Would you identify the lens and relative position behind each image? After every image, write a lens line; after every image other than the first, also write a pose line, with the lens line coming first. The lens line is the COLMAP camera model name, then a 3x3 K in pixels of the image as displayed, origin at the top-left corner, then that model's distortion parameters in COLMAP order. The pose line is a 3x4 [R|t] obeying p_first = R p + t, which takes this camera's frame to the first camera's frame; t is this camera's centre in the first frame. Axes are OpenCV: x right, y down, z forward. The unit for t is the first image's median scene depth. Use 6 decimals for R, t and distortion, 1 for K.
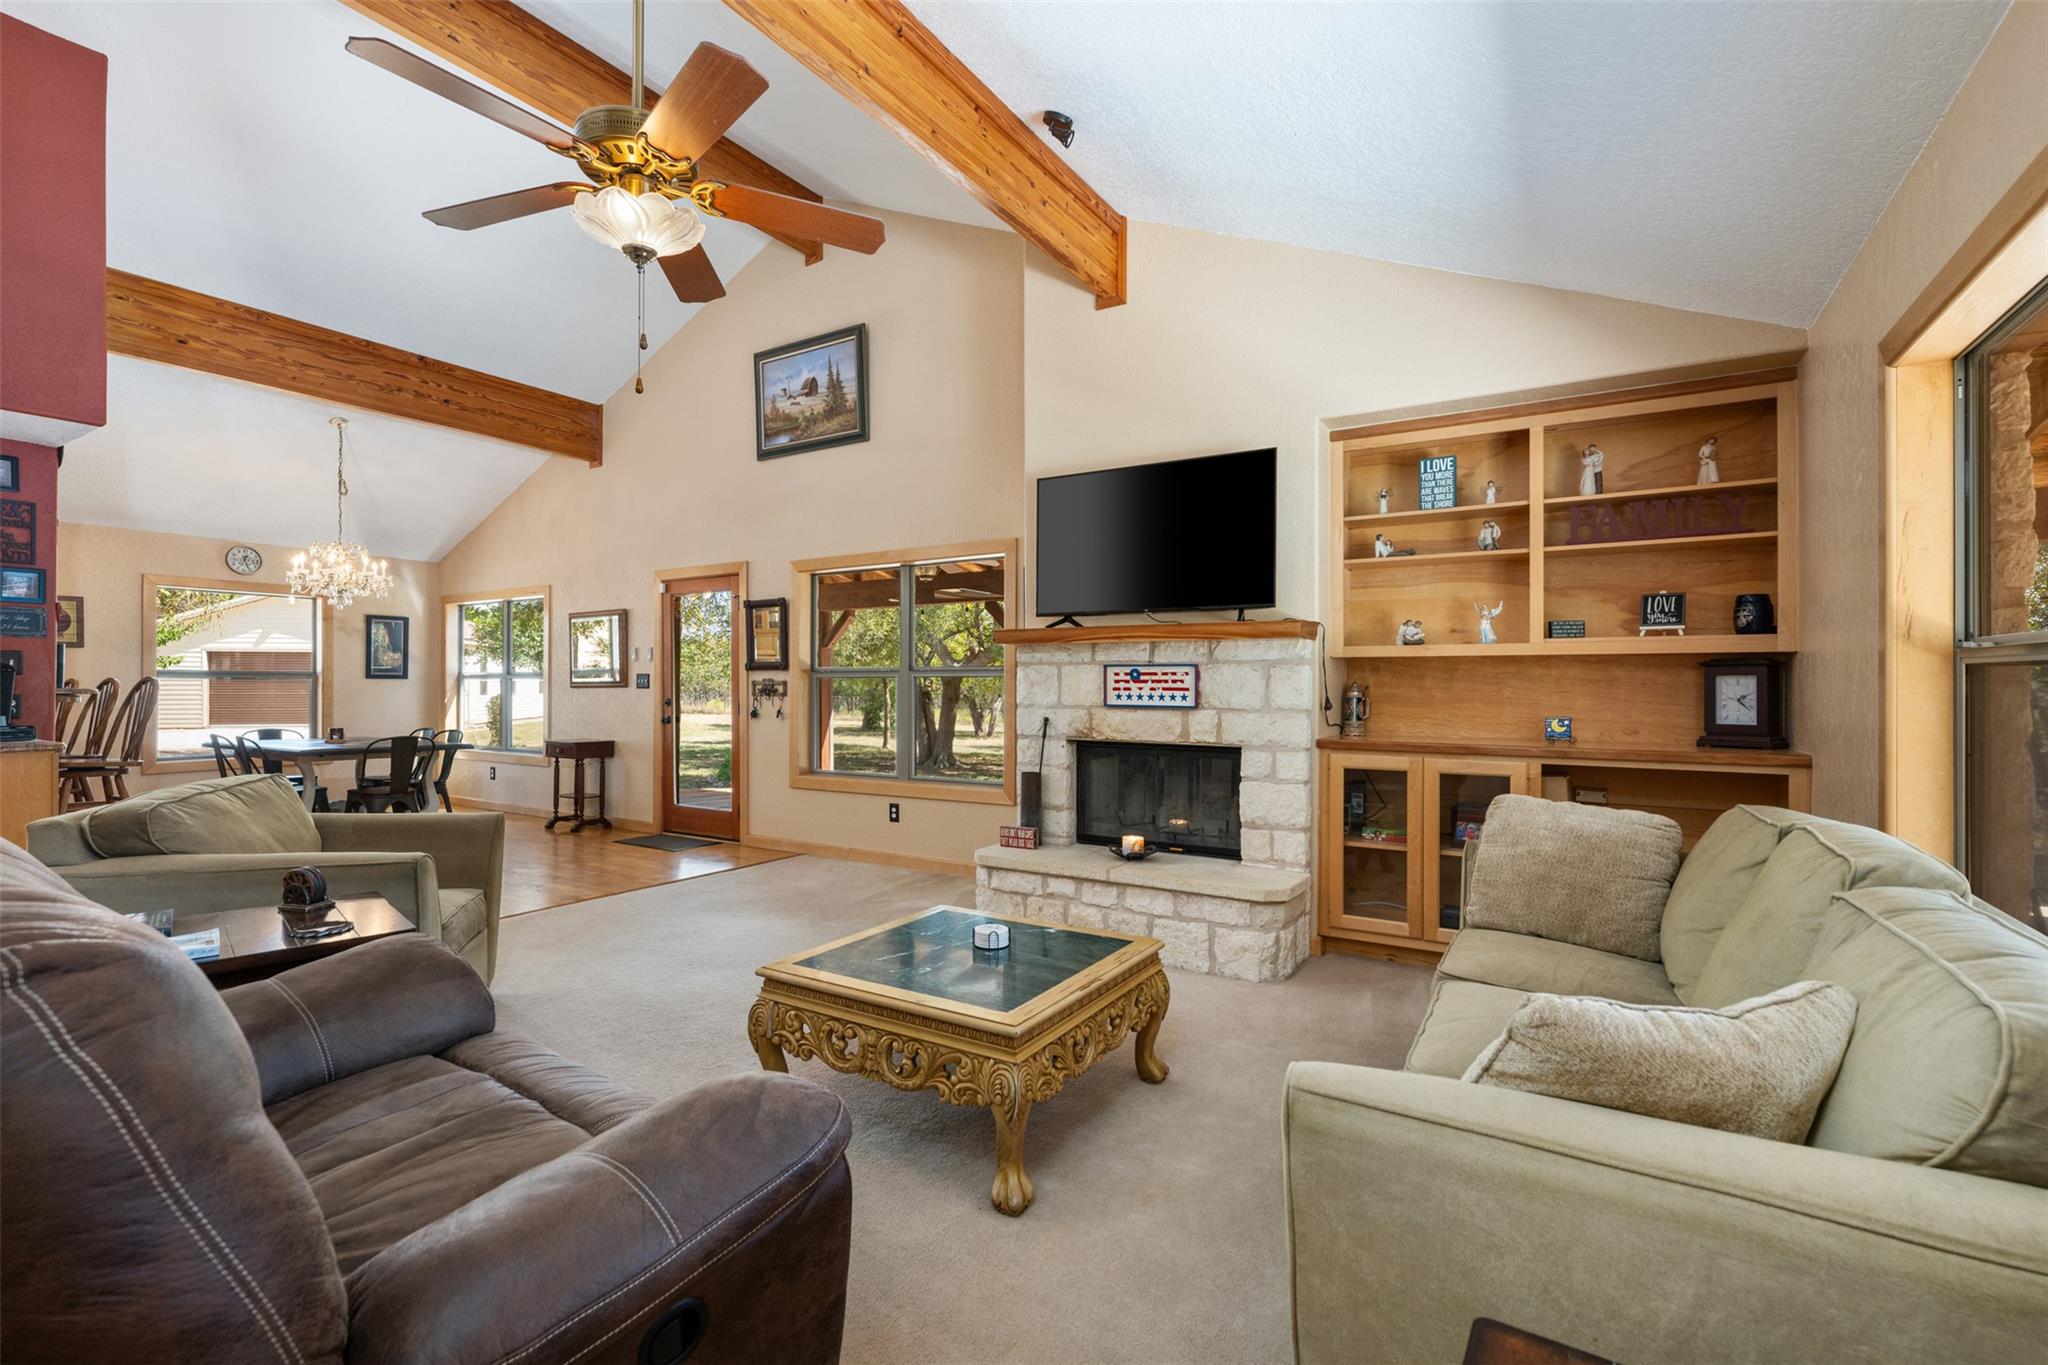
lens RADIAL K [[913.2, 0, 1027.2], [0, 913.2, 686.6], [0, 0, 1]] dist [-0.003007, -0.000450]
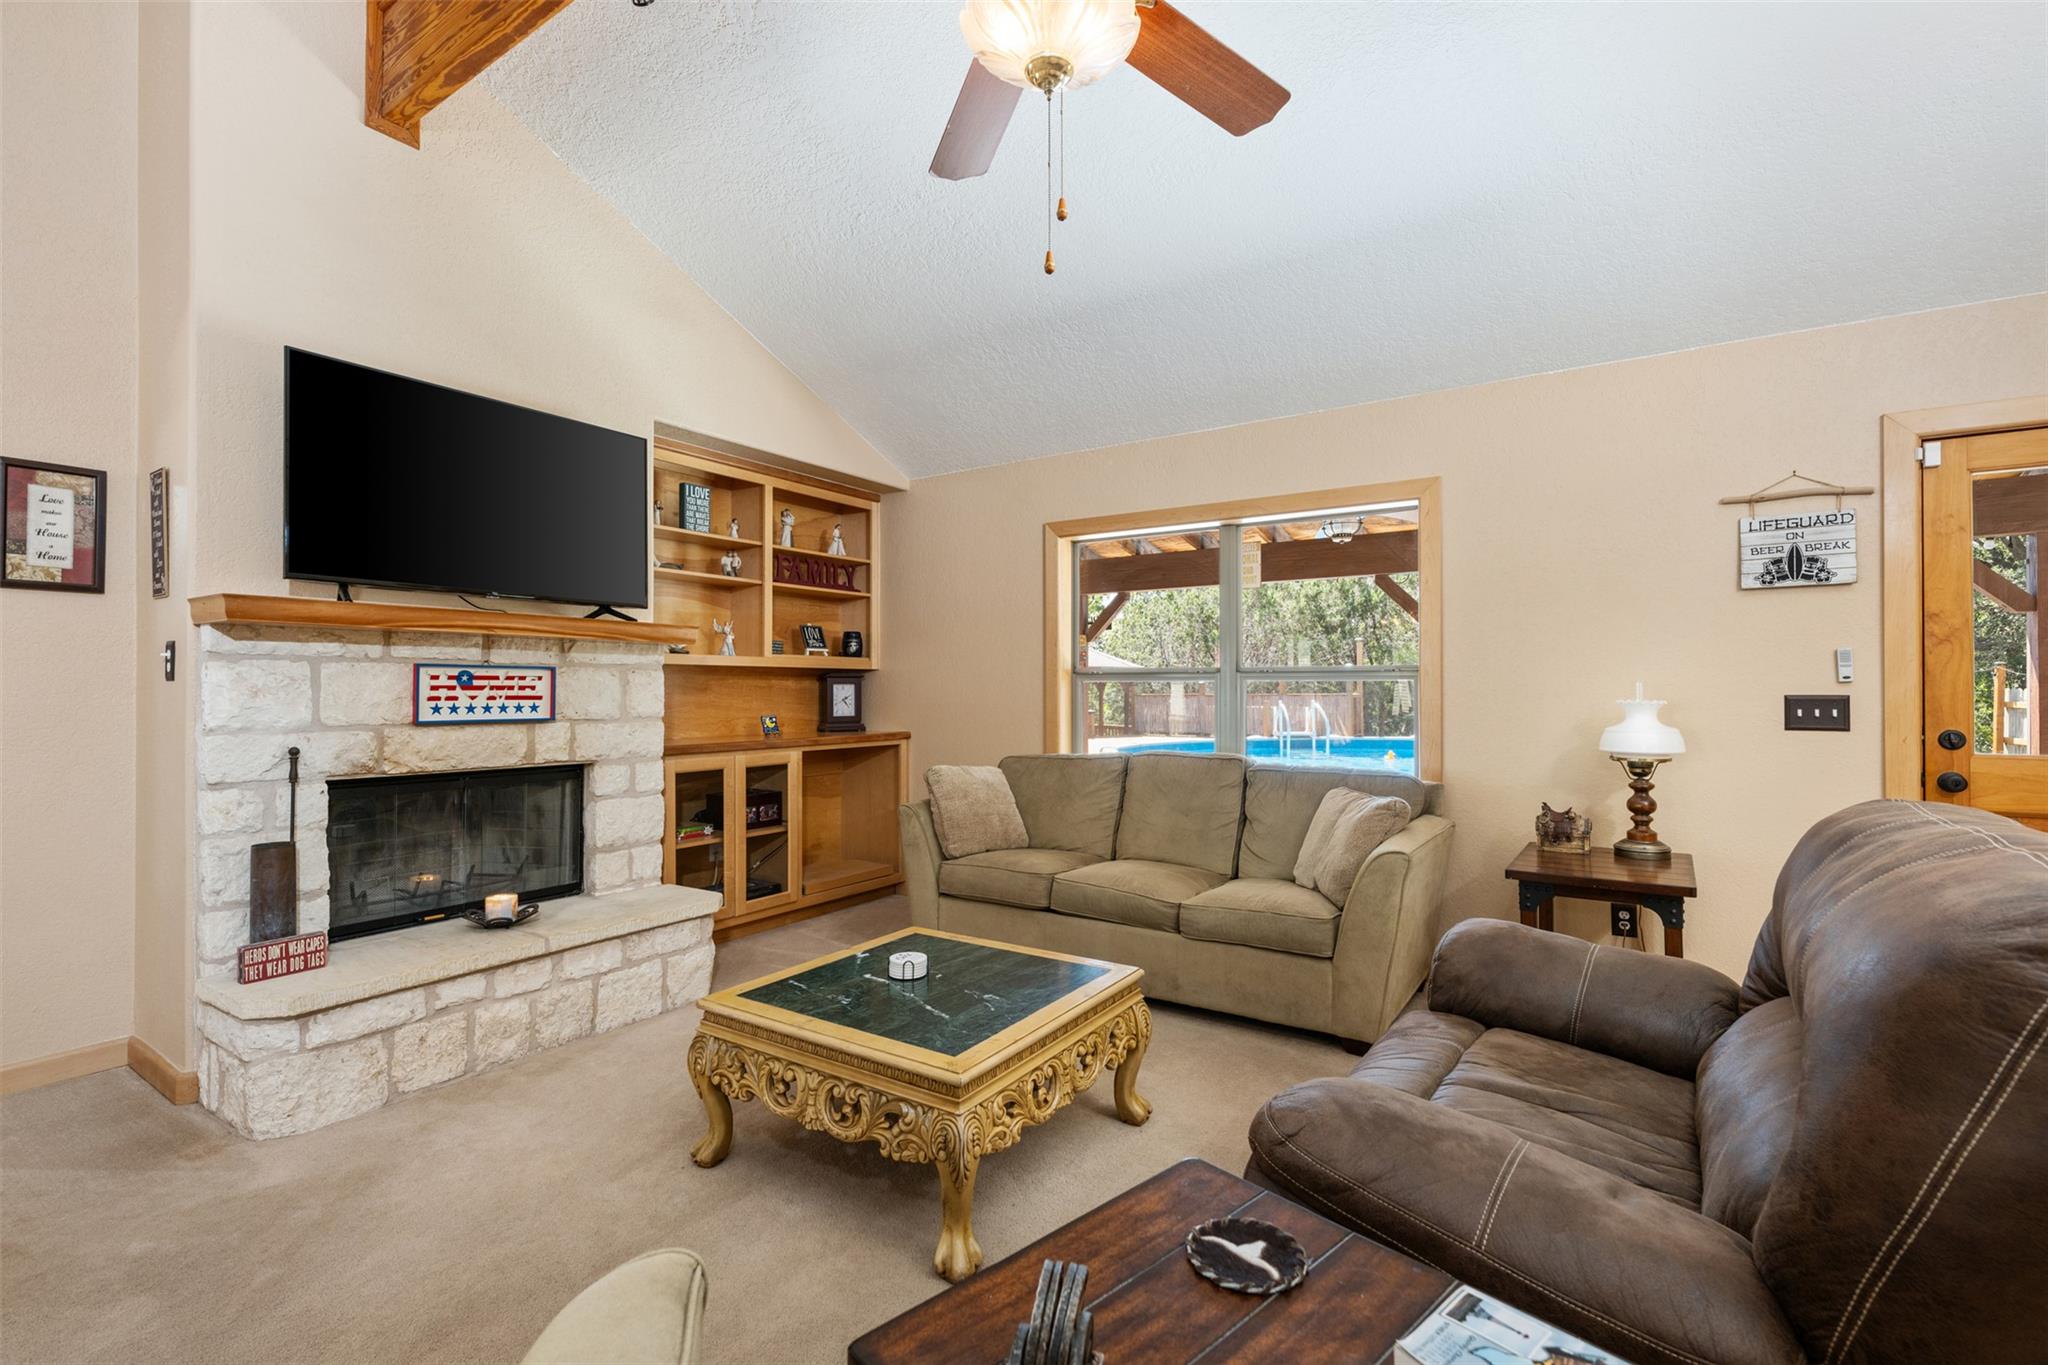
lens RADIAL K [[913.2, 0, 1039.7], [0, 913.2, 679.5], [0, 0, 1]] dist [-0.003007, -0.000450]
pose [[0.012147, 0.006023, 0.999908, -0.629403], [-0.002141, 0.999980, -0.005998, -0.009356], [-0.999924, -0.002068, 0.012159, 0.552677]]
